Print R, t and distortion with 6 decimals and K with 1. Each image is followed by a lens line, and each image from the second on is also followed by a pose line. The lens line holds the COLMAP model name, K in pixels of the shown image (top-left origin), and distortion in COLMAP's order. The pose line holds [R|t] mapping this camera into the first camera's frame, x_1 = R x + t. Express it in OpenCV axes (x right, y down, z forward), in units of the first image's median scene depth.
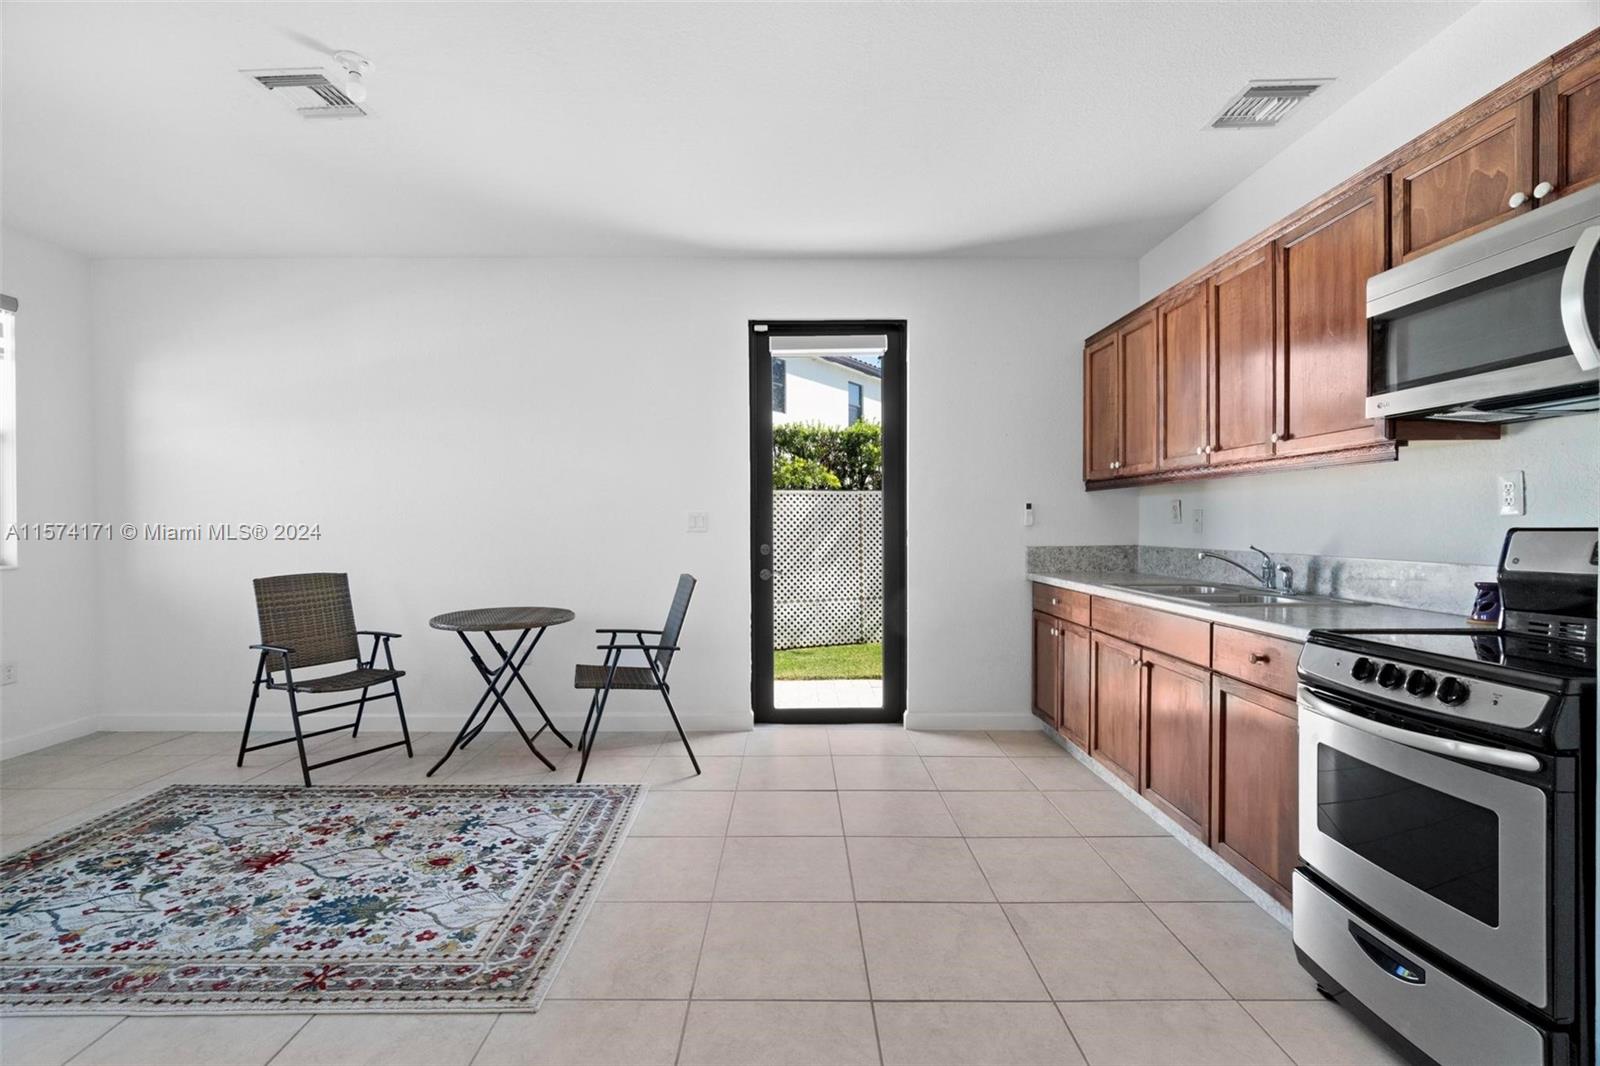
lens RADIAL K [[685.1, 0, 796.0], [0, 685.1, 531.3], [0, 0, 1]] dist [-0.003230, 0.000036]
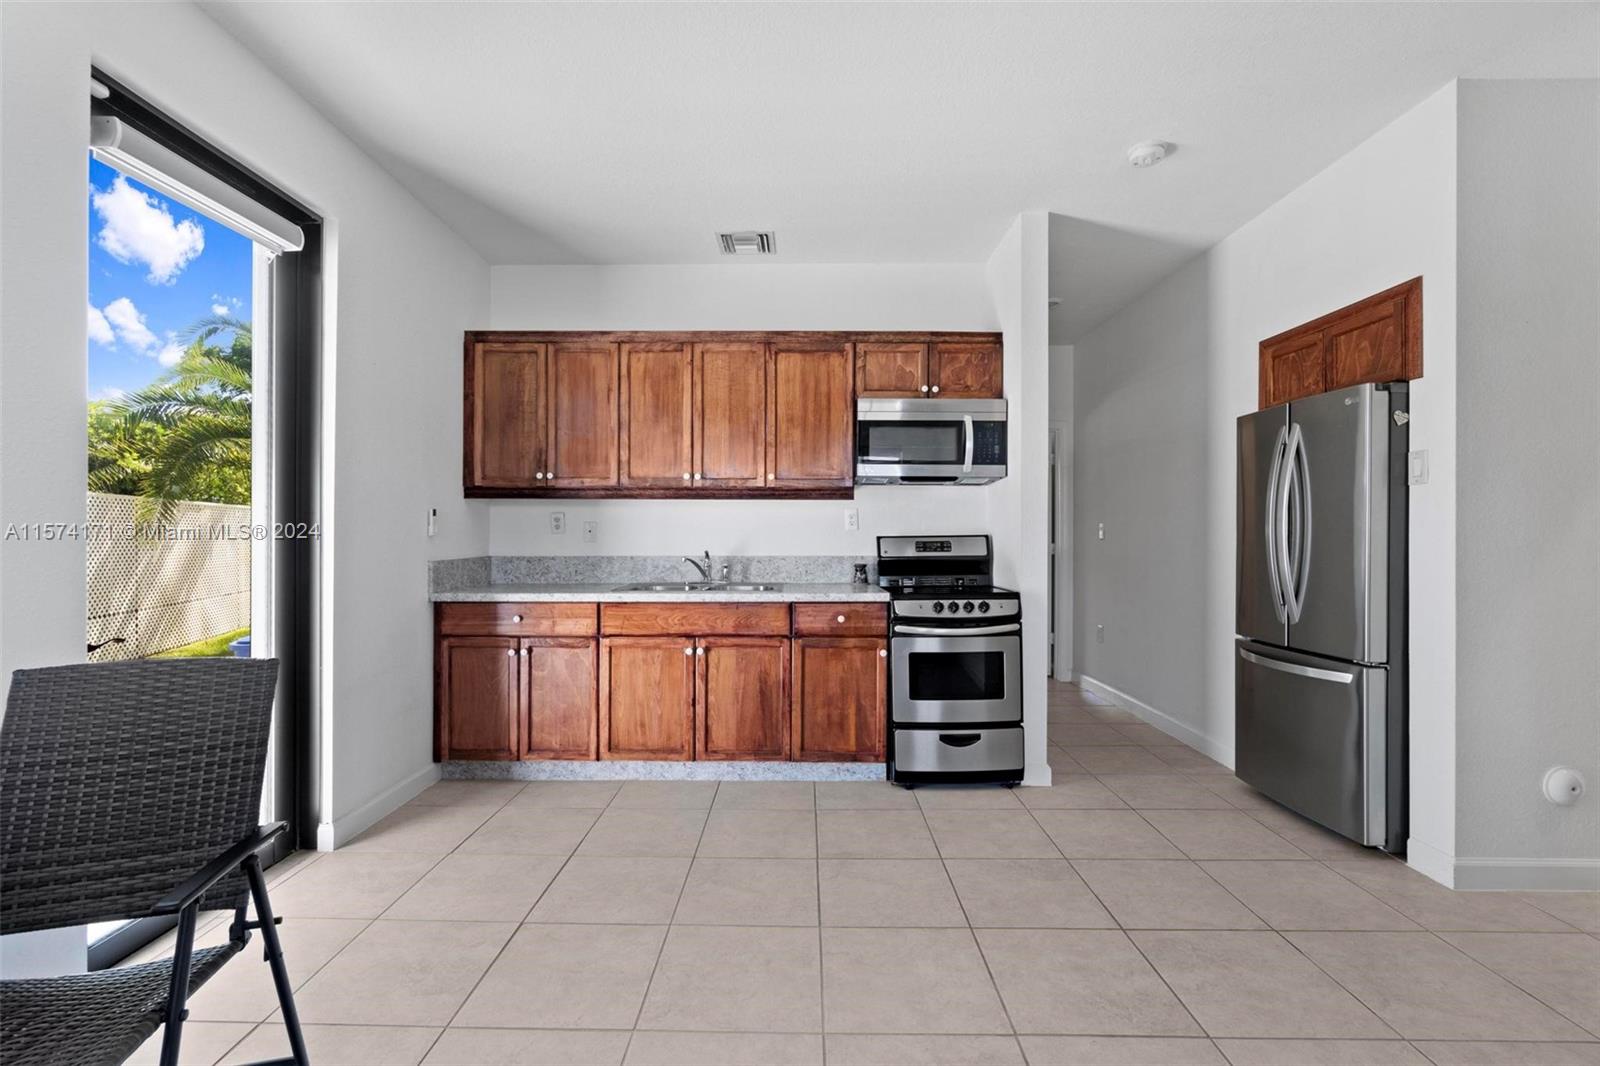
lens RADIAL K [[685.1, 0, 796.0], [0, 685.1, 531.3], [0, 0, 1]] dist [-0.003230, 0.000036]
pose [[0.034826, 0.008017, 0.999361, -0.589411], [0.010098, 0.999914, -0.008373, -0.002783], [-0.999342, 0.010383, 0.034742, 0.666786]]
